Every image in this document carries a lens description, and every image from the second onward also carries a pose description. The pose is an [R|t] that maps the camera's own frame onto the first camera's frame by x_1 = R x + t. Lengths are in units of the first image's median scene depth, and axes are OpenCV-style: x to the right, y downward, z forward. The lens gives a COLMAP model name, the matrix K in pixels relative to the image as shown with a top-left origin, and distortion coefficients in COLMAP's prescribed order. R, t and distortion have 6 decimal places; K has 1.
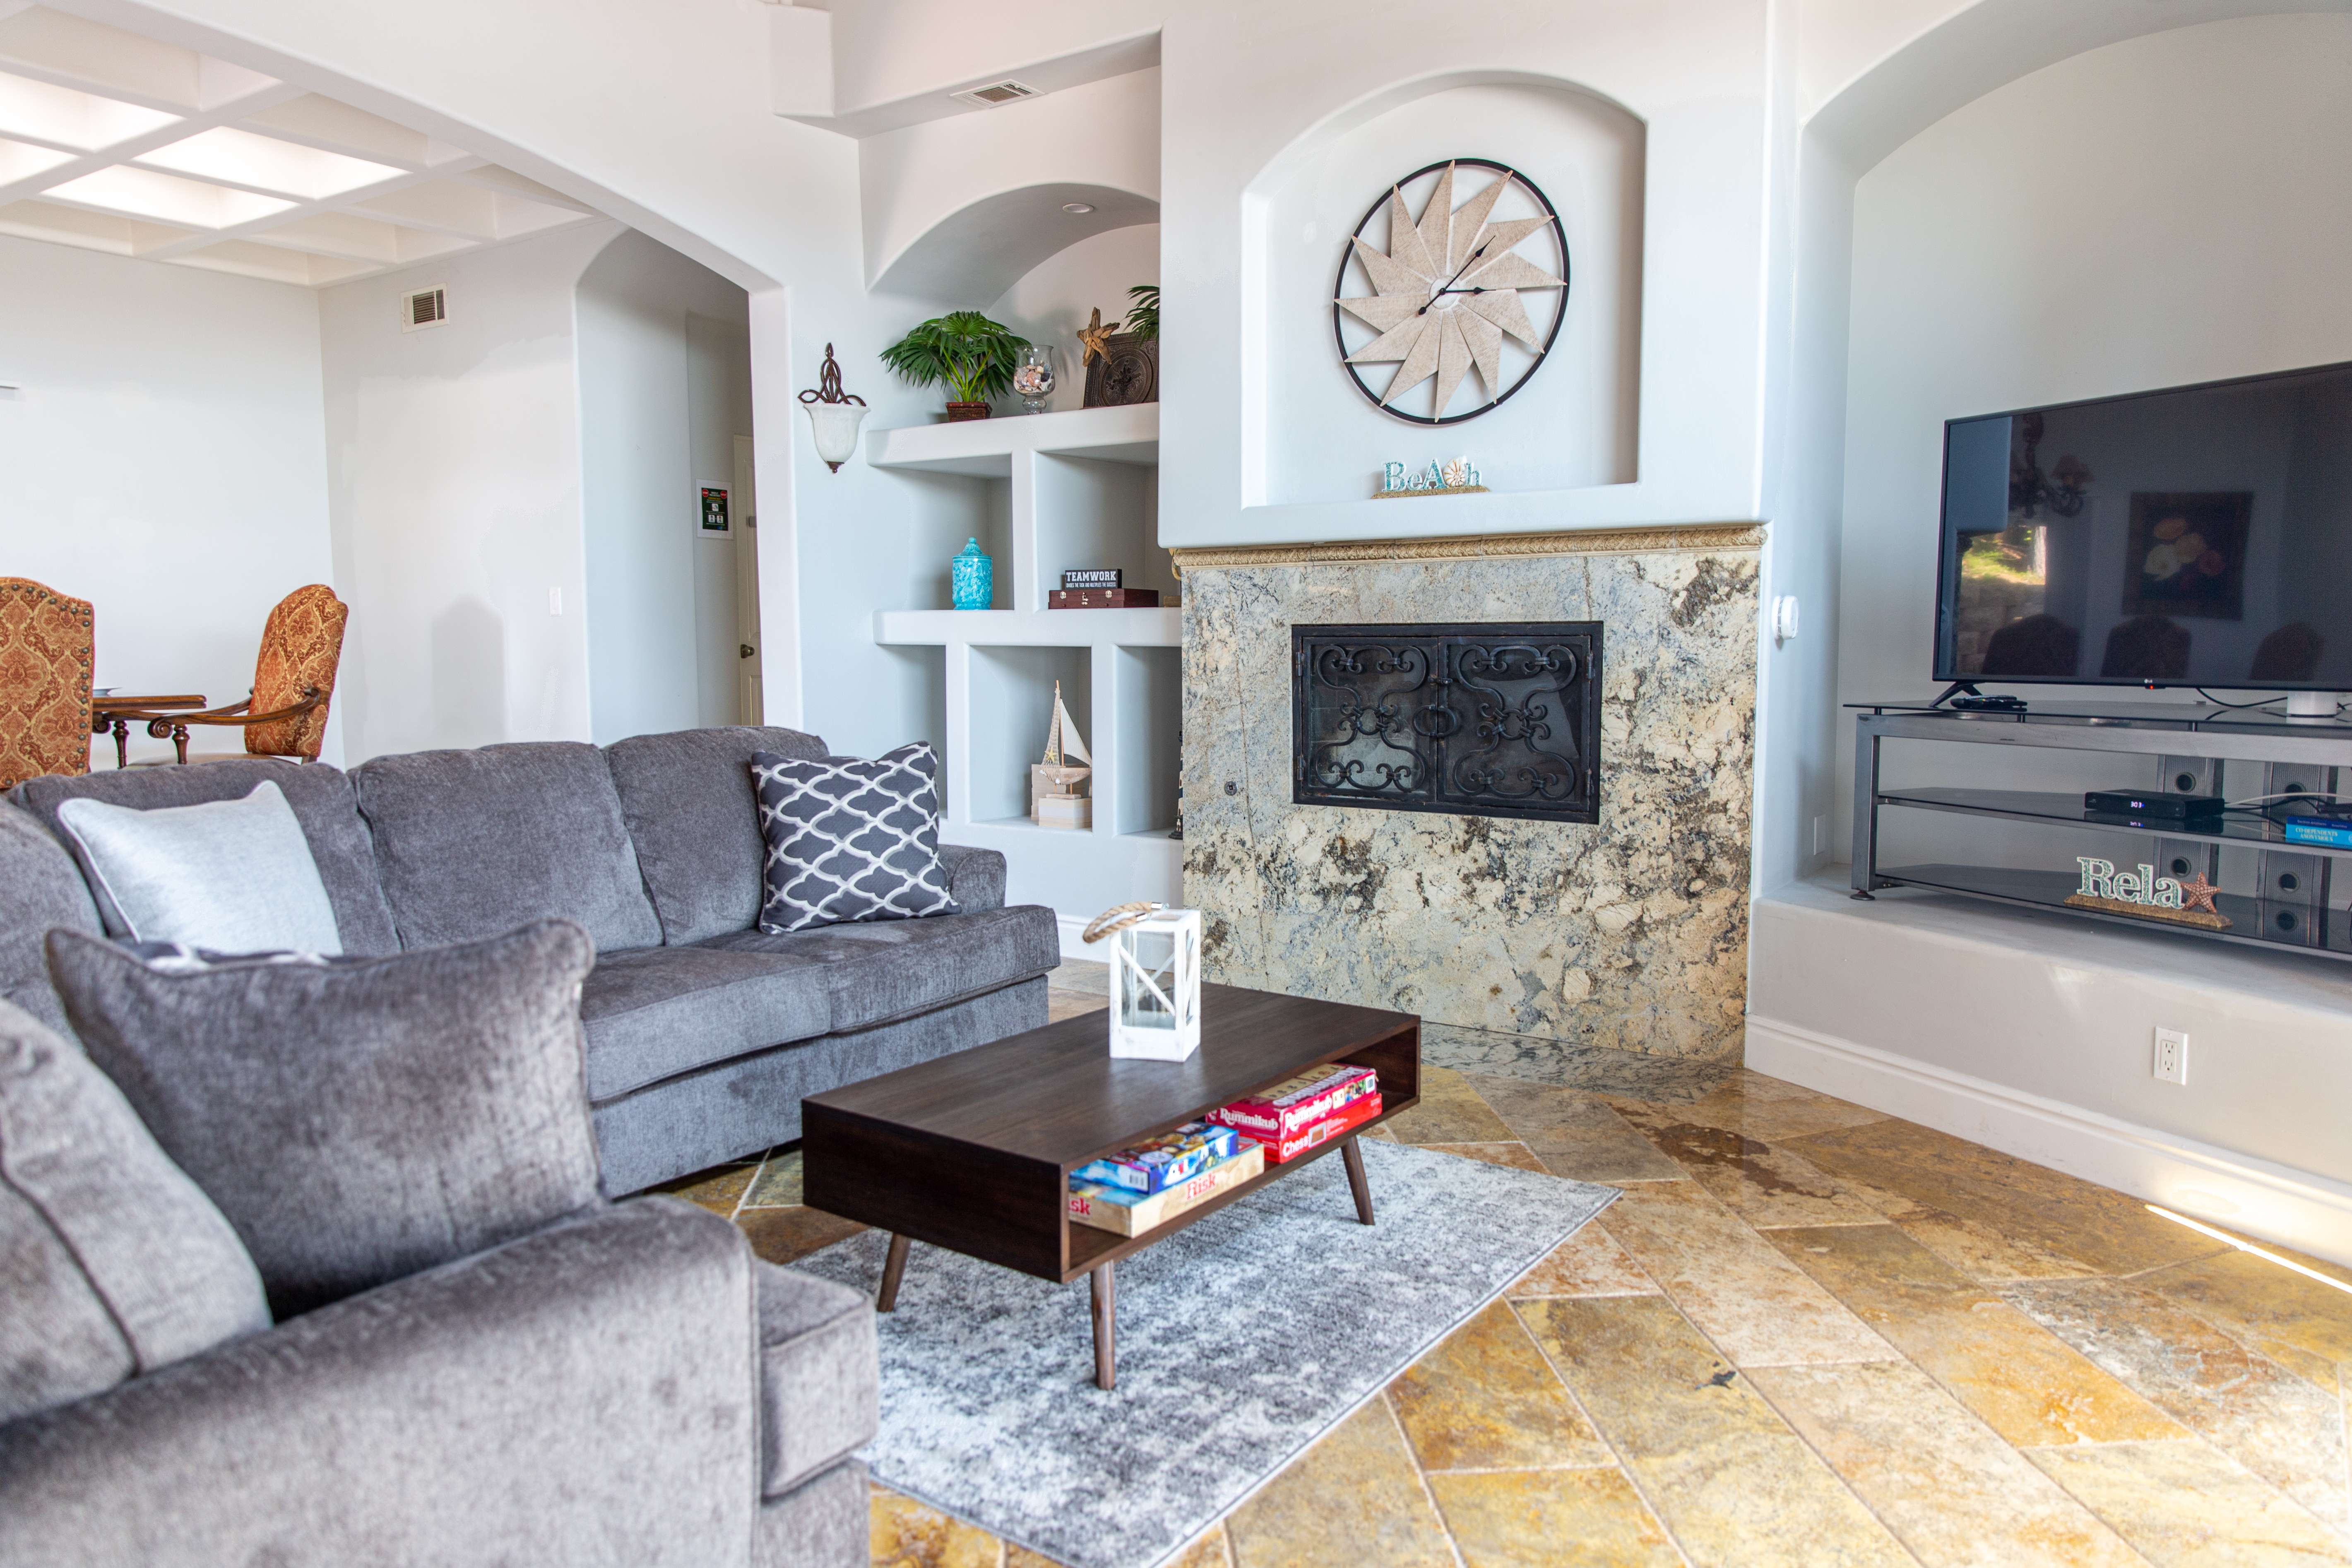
lens RADIAL K [[1658.8, 0, 1176.3], [0, 1658.8, 790.6], [0, 0, 1]] dist [-0.060029, -0.001976]
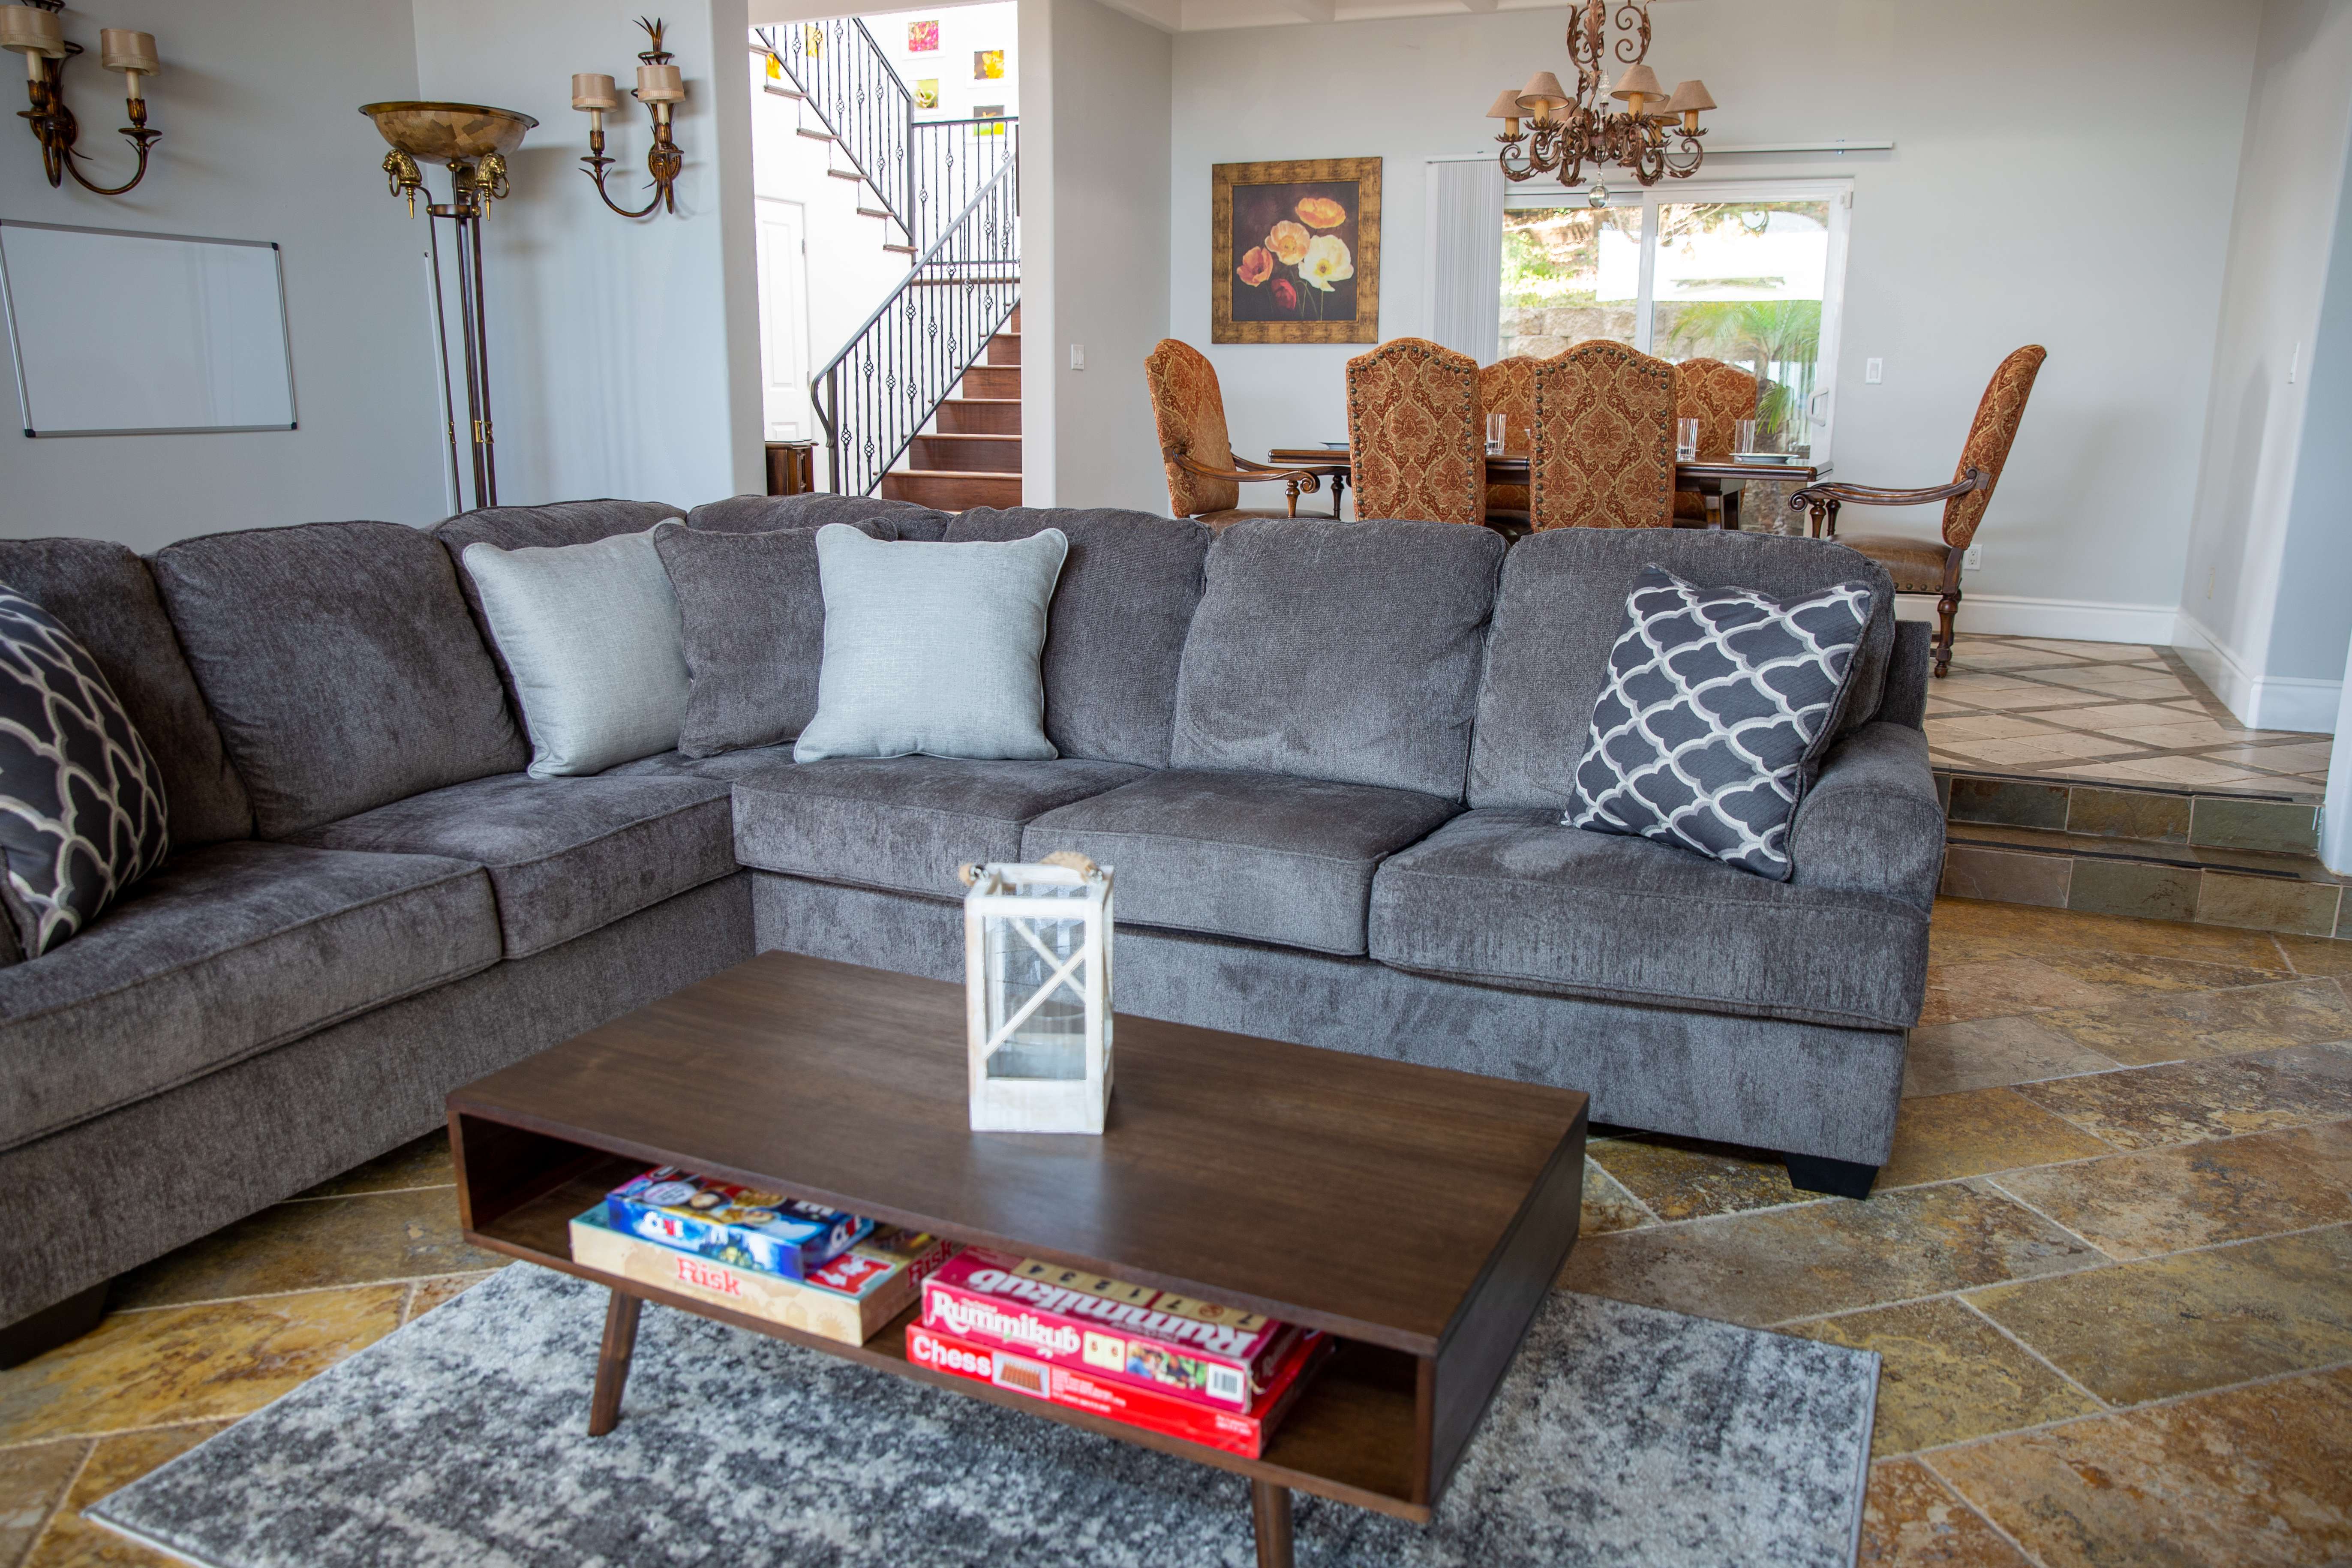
lens RADIAL K [[1658.8, 0, 1177.9], [0, 1658.8, 788.6], [0, 0, 1]] dist [-0.060029, -0.001976]
pose [[0.162284, 0.223065, -0.961200, 0.520591], [-0.088985, 0.973452, 0.210885, -0.081057], [0.982724, 0.051309, 0.177825, 0.895038]]
